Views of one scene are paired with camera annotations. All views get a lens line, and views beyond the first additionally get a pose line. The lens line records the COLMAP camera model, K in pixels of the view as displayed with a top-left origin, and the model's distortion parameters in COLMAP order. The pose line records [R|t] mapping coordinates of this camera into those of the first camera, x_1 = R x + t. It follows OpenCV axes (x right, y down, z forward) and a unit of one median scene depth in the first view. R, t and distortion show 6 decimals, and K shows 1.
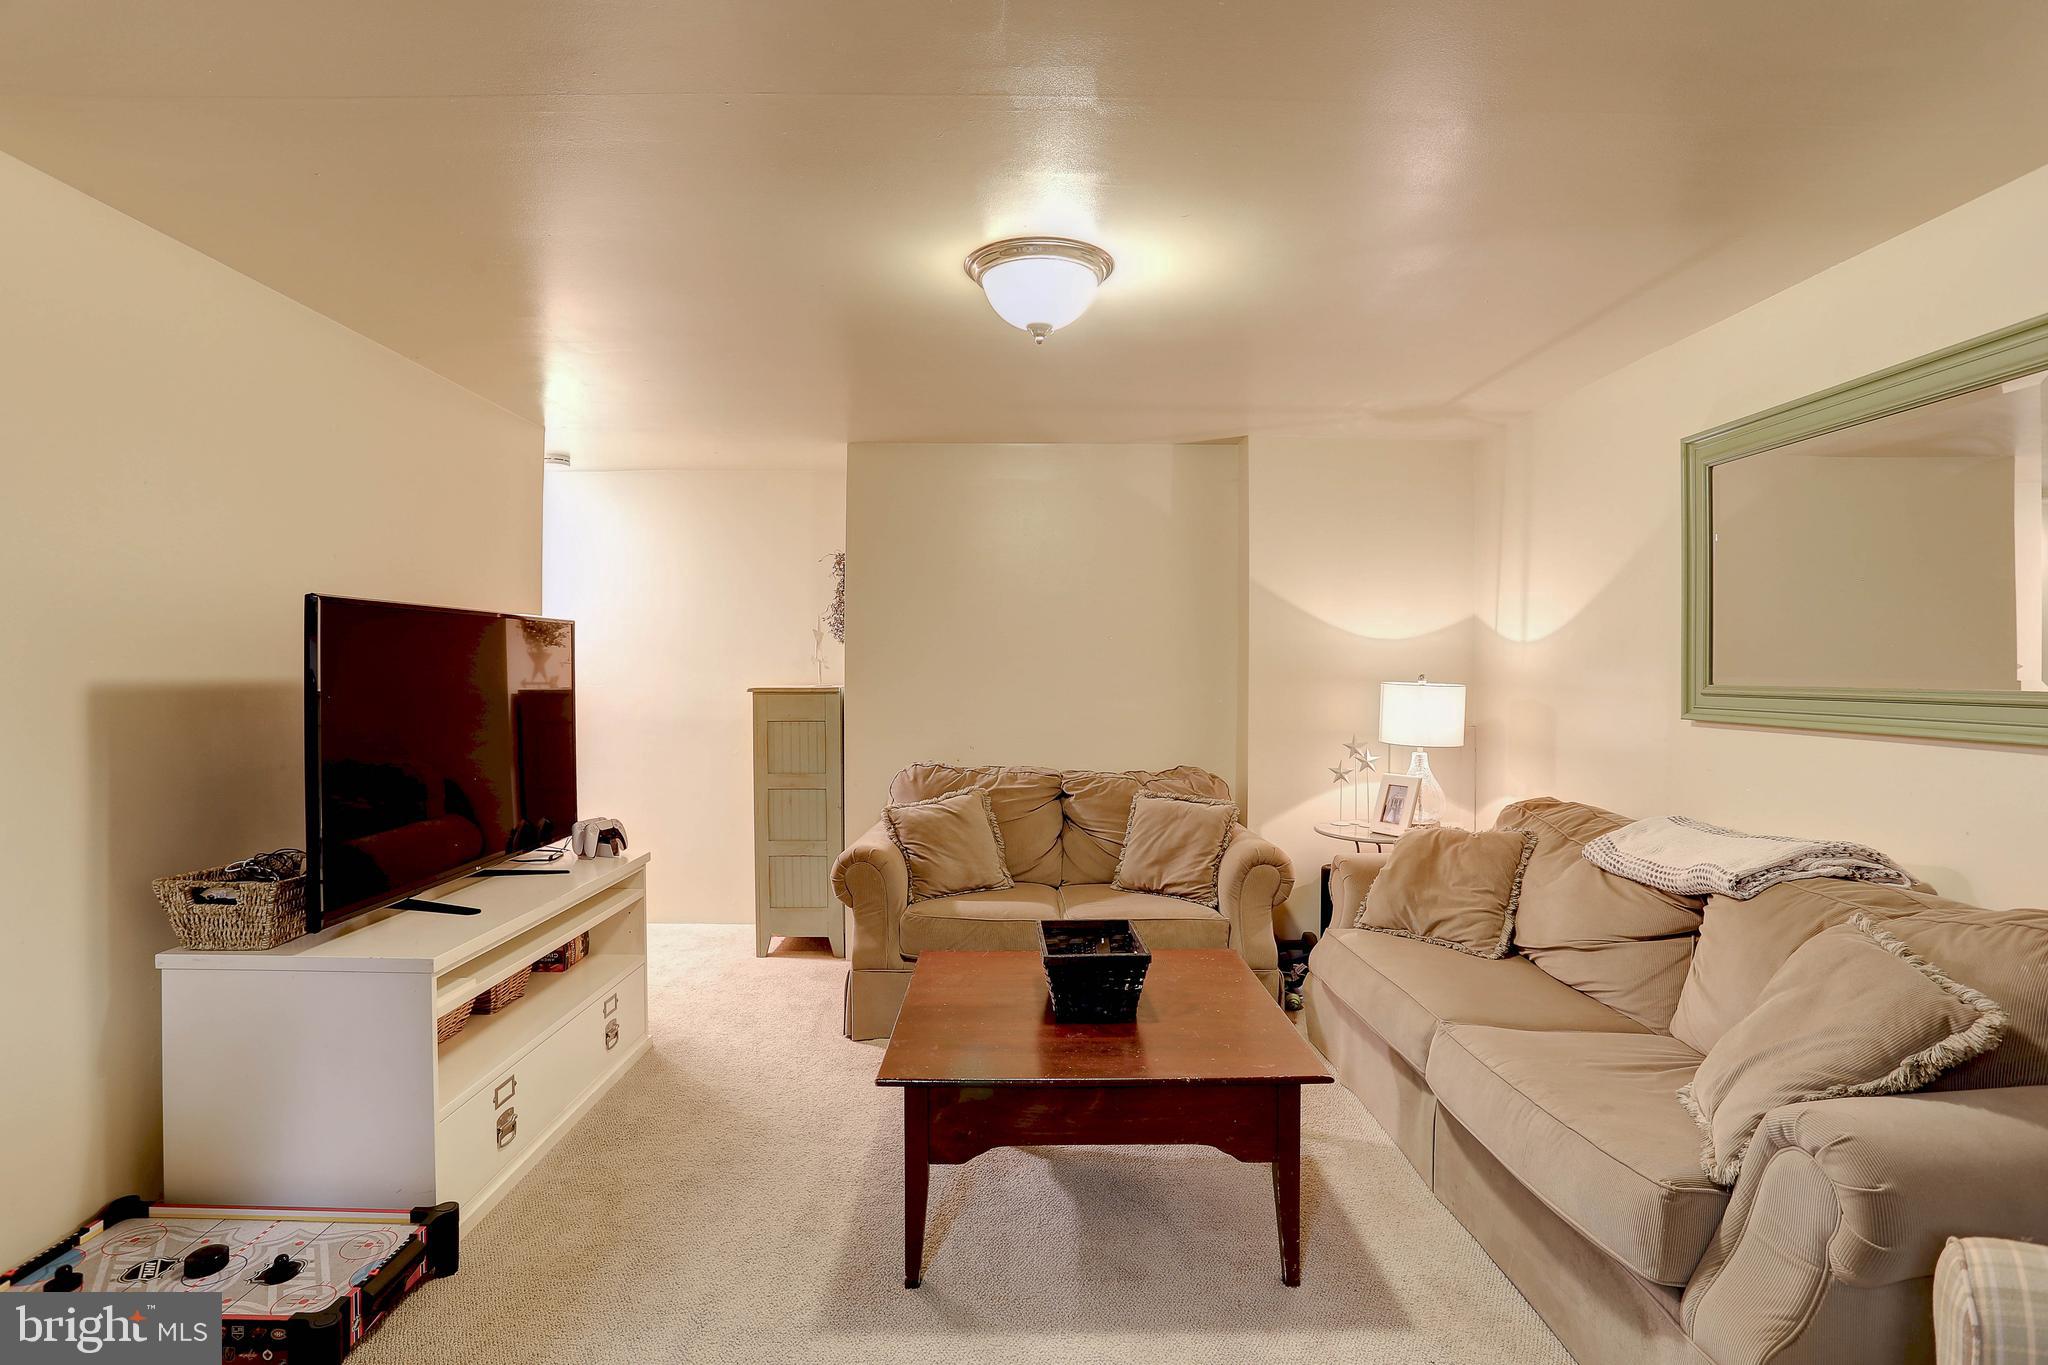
lens RADIAL K [[1039.4, 0, 1030.4], [0, 1039.4, 665.4], [0, 0, 1]] dist [-0.075712, 0.029192]
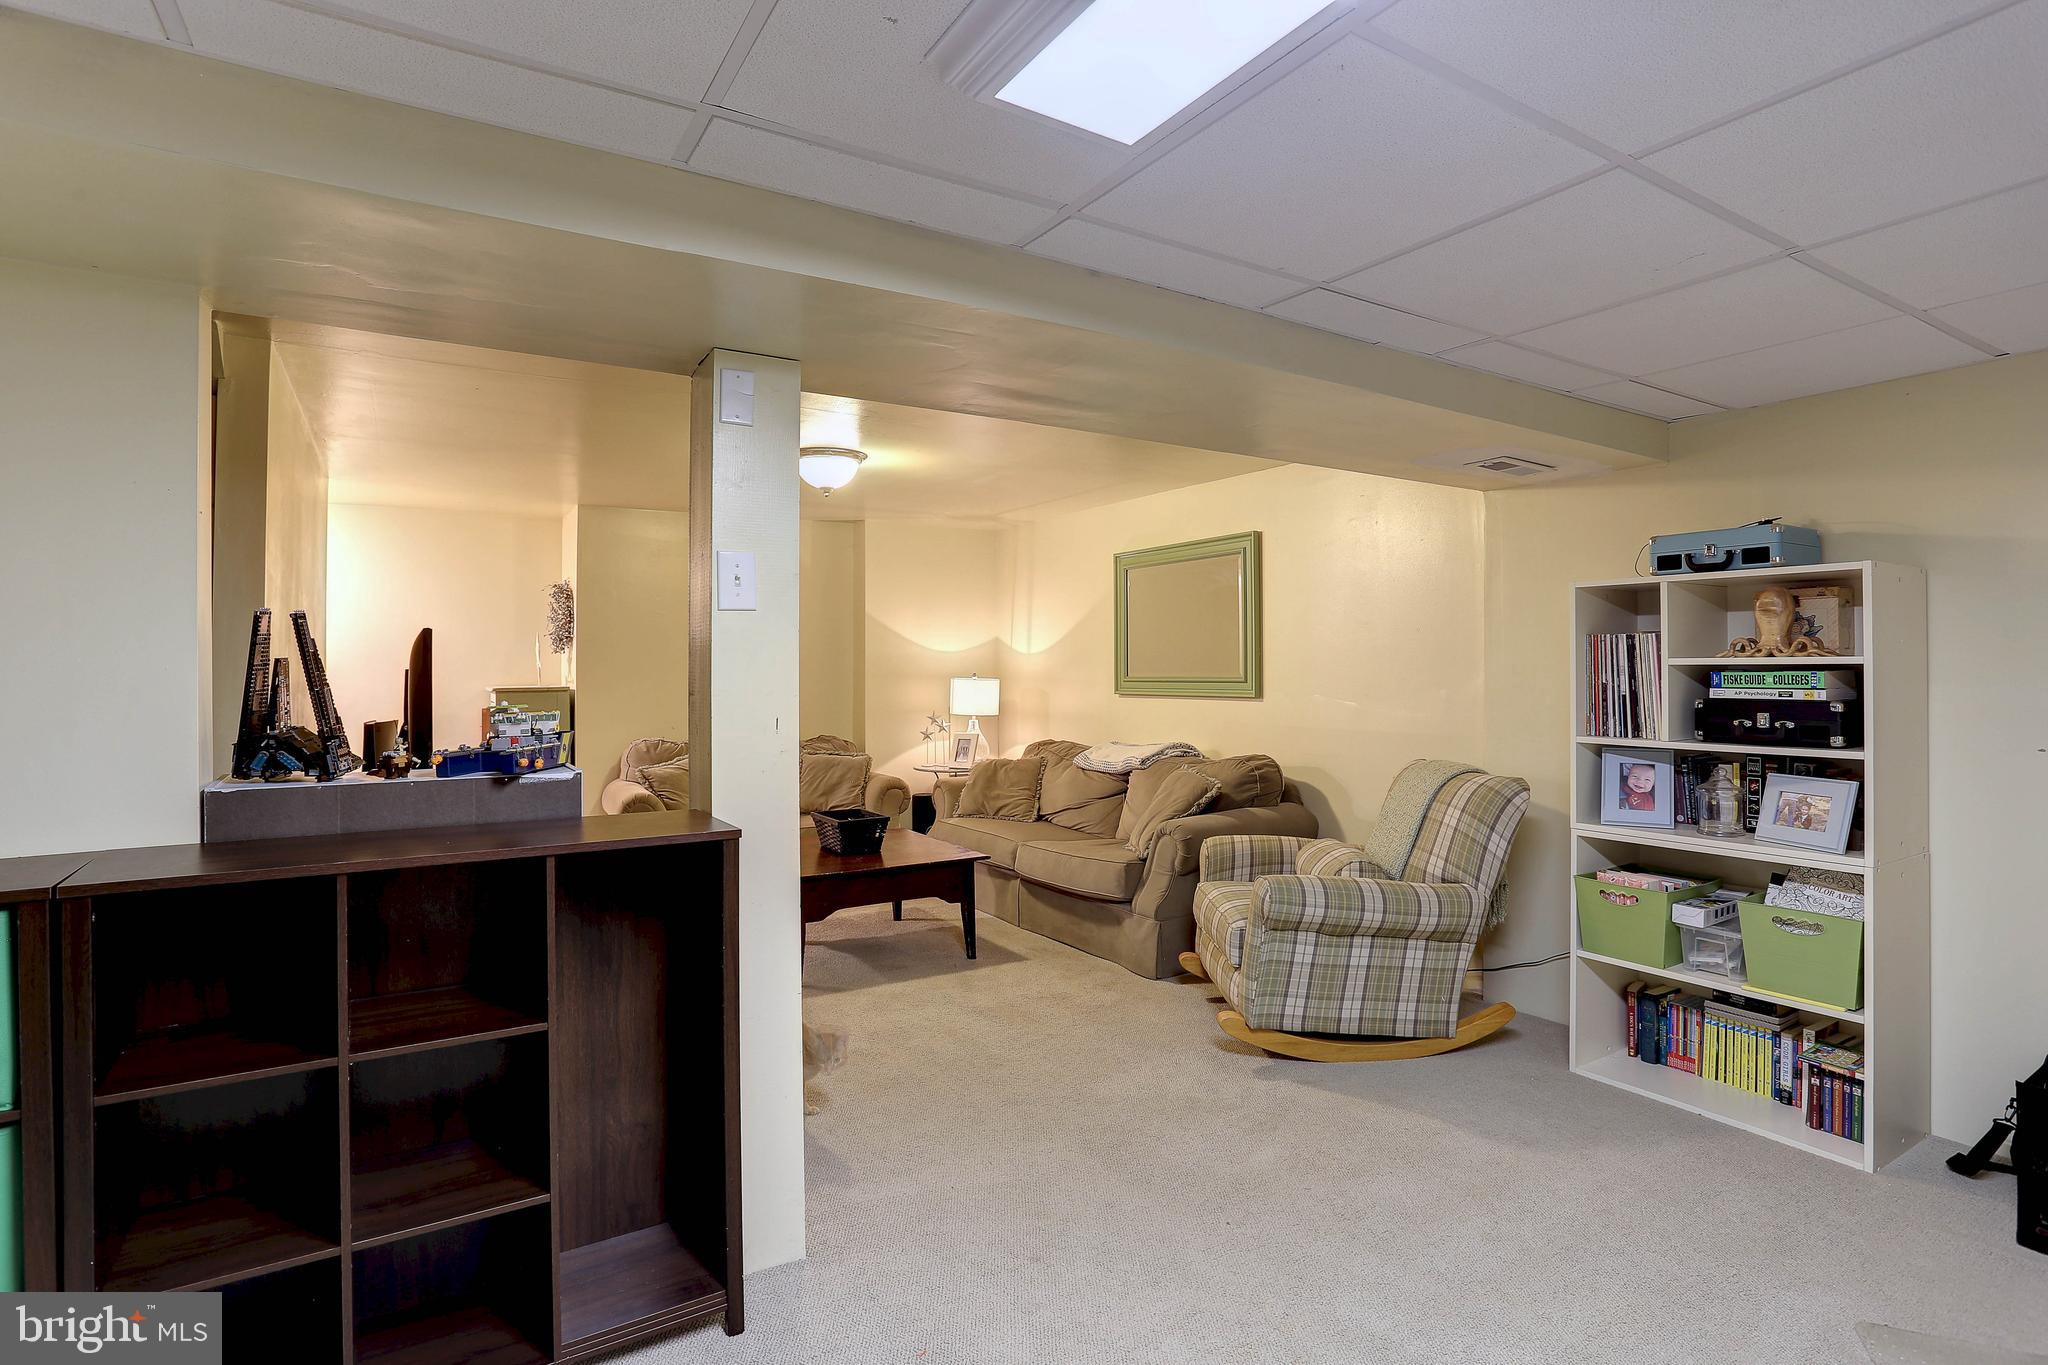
lens RADIAL K [[998.5, 0, 1026.7], [0, 998.5, 647.0], [0, 0, 1]] dist [-0.071047, 0.025206]
pose [[0.869753, 0.003726, 0.493474, -0.475010], [0.005876, 0.999822, -0.017905, -0.005581], [-0.493453, 0.018473, 0.869576, -0.623636]]
